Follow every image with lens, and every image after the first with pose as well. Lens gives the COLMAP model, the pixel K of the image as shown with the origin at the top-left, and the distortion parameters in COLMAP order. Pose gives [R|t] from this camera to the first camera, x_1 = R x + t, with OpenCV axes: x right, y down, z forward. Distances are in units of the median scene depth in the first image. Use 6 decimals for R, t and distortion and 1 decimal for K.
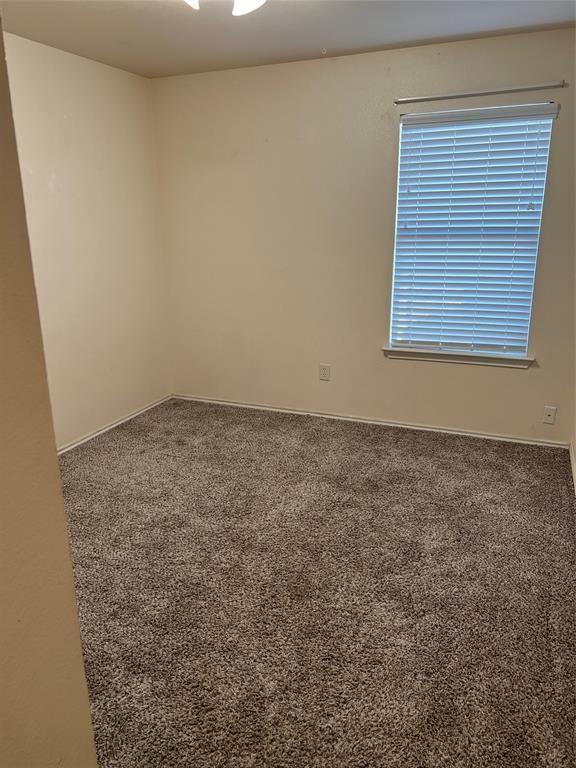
lens RADIAL K [[582.2, 0, 288.0], [0, 582.2, 384.0], [0, 0, 1]] dist [0.073784, -0.071198]
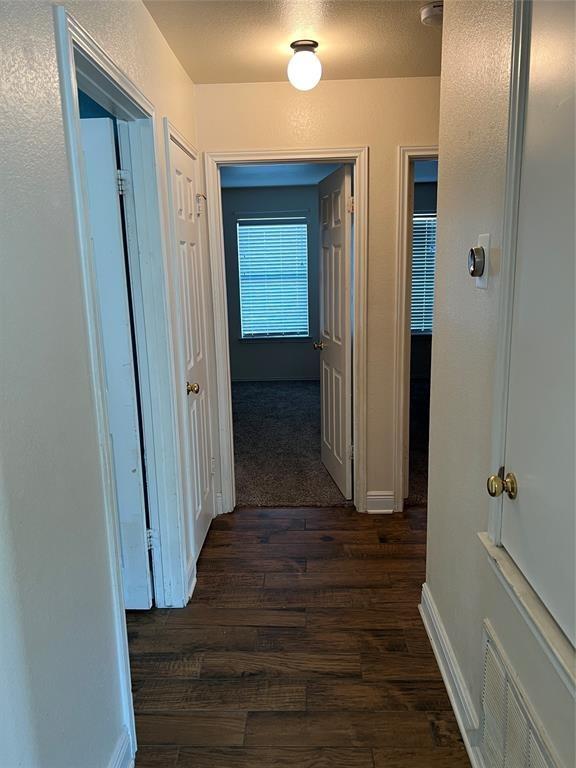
lens RADIAL K [[582.2, 0, 288.0], [0, 582.2, 384.0], [0, 0, 1]] dist [0.073784, -0.071198]
pose [[0.937820, -0.090298, 0.335171, -0.358775], [0.114823, 0.991915, -0.054046, 0.222172], [-0.327580, 0.089171, 0.940606, -0.869102]]
